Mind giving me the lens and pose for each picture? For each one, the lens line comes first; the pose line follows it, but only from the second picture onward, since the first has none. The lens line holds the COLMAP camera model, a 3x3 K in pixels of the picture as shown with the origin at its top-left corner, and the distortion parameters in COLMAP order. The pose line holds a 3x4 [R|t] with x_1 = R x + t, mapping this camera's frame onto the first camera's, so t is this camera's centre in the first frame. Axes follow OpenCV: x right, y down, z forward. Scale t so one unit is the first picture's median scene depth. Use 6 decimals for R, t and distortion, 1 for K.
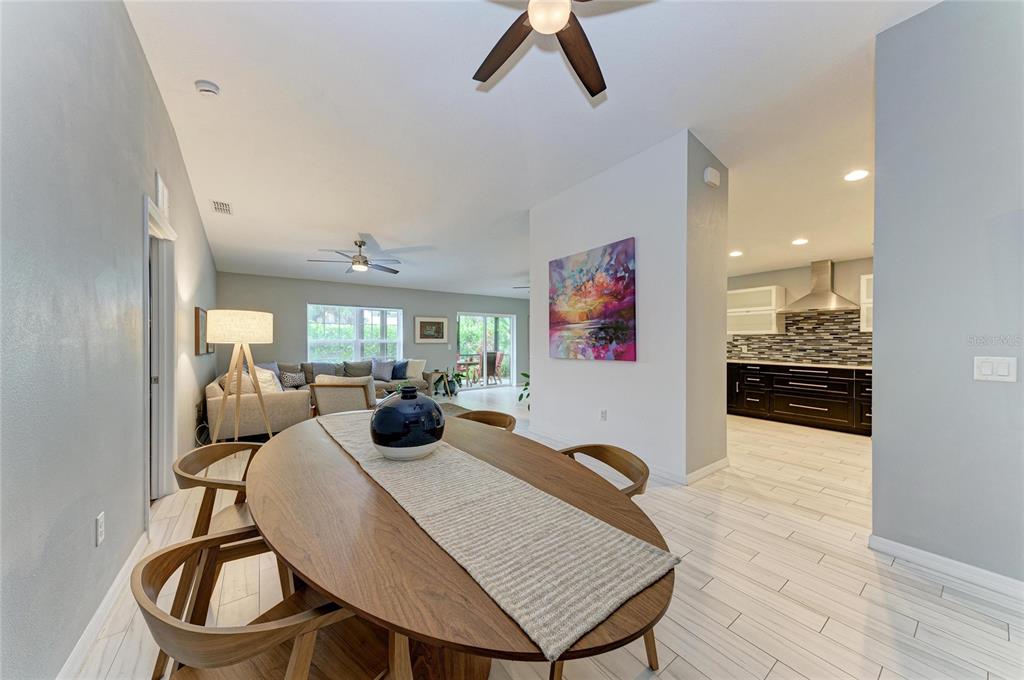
lens RADIAL K [[348.9, 0, 508.8], [0, 348.9, 342.5], [0, 0, 1]] dist [0.024034, -0.000088]
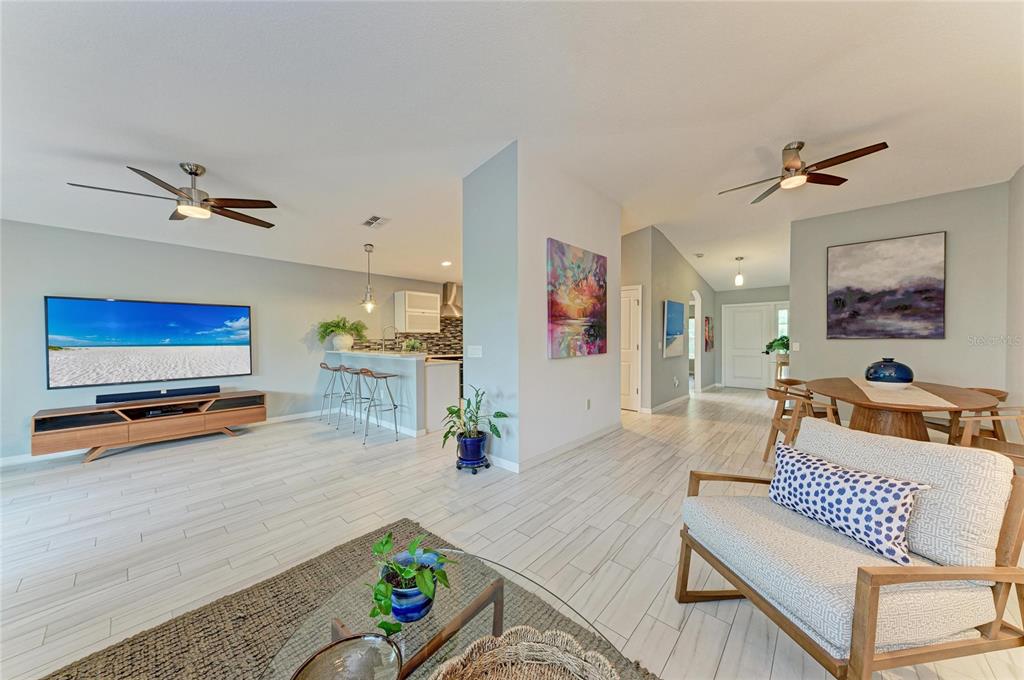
lens RADIAL K [[343.9, 0, 512.0], [0, 343.9, 340.0], [0, 0, 1]] dist [0.012893, -0.000225]
pose [[-0.204153, -0.003932, 0.978931, -0.541215], [0.006875, 0.999962, 0.005450, -0.003326], [-0.978915, 0.007843, -0.204118, 1.060013]]
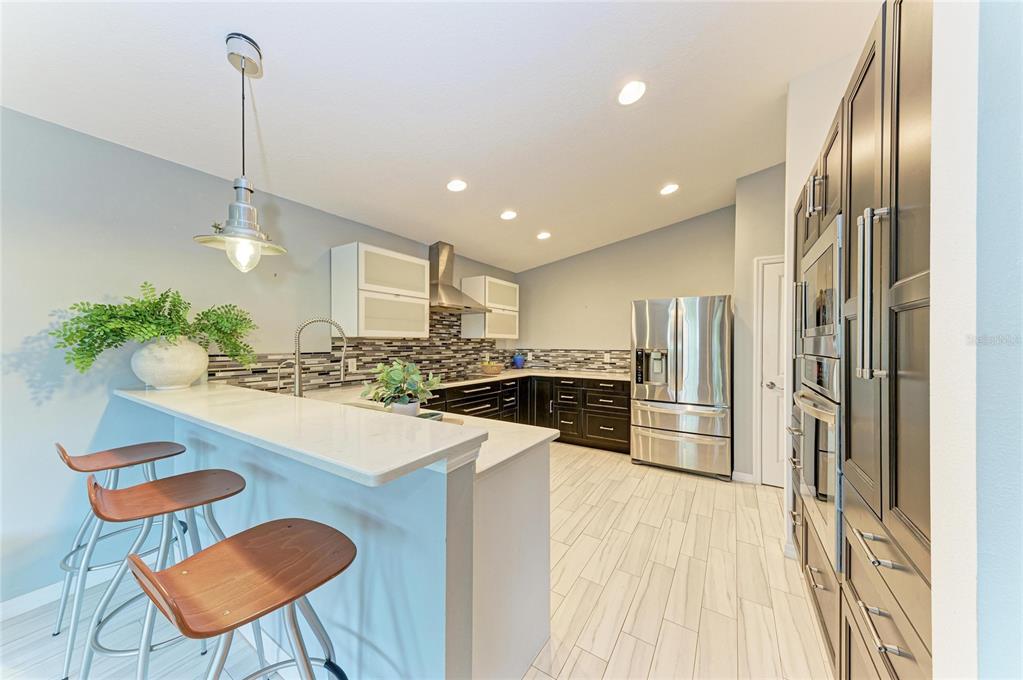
lens RADIAL K [[343.6, 0, 511.5], [0, 343.6, 340.0], [0, 0, 1]] dist [0.012893, -0.000225]
pose [[-0.362584, 0.005777, 0.931933, 0.139577], [0.001248, 0.999983, -0.005713, -0.018081], [-0.931950, -0.000909, -0.362585, 1.150505]]
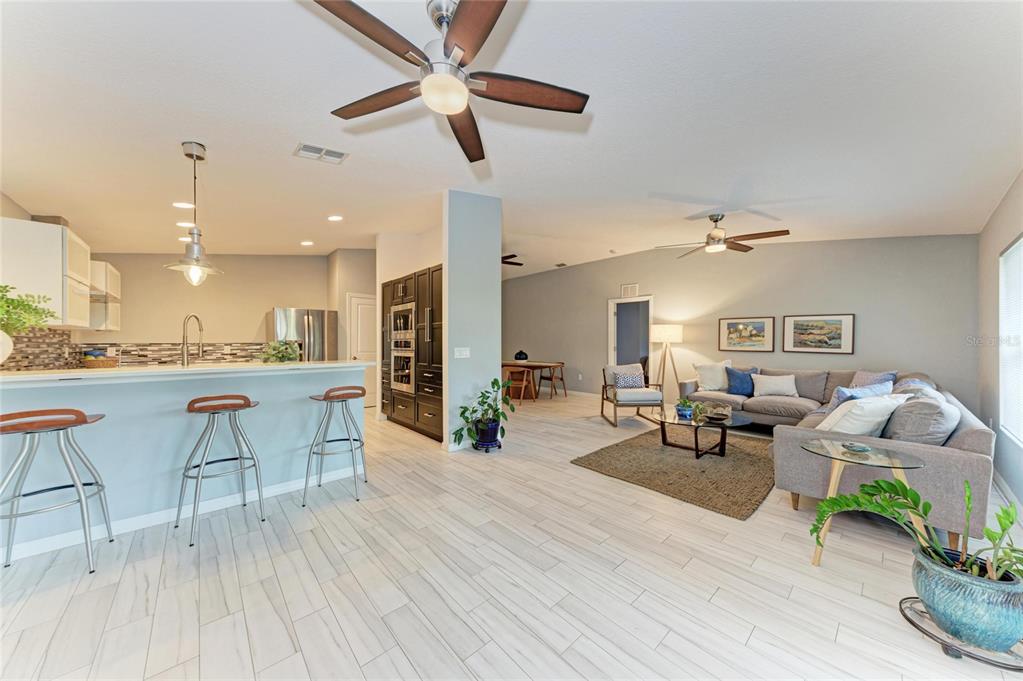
lens RADIAL K [[348.5, 0, 508.3], [0, 348.5, 343.0], [0, 0, 1]] dist [0.024034, -0.000088]
pose [[-0.995354, 0.001637, -0.096273, 0.118573], [0.001094, 0.999983, 0.005692, -0.002427], [0.096280, 0.005561, -0.995339, 1.773463]]
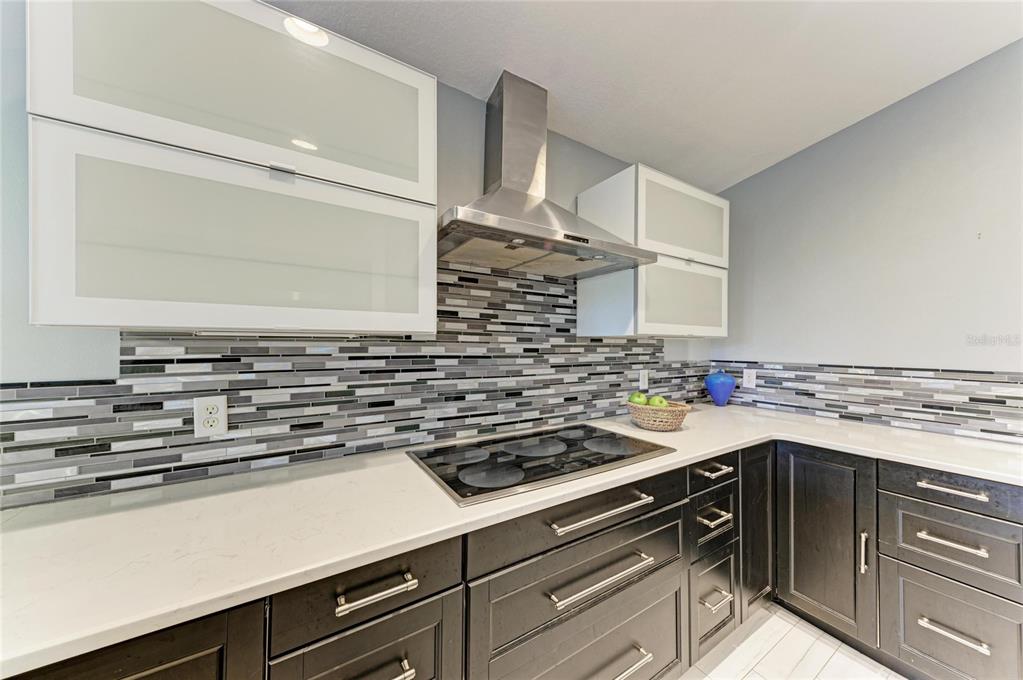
lens RADIAL K [[343.6, 0, 511.5], [0, 343.6, 340.0], [0, 0, 1]] dist [0.012893, -0.000225]
pose [[0.067016, 0.010407, 0.997698, 0.607930], [0.001014, 0.999944, -0.010499, -0.020057], [-0.997751, 0.001715, 0.067002, 1.004433]]
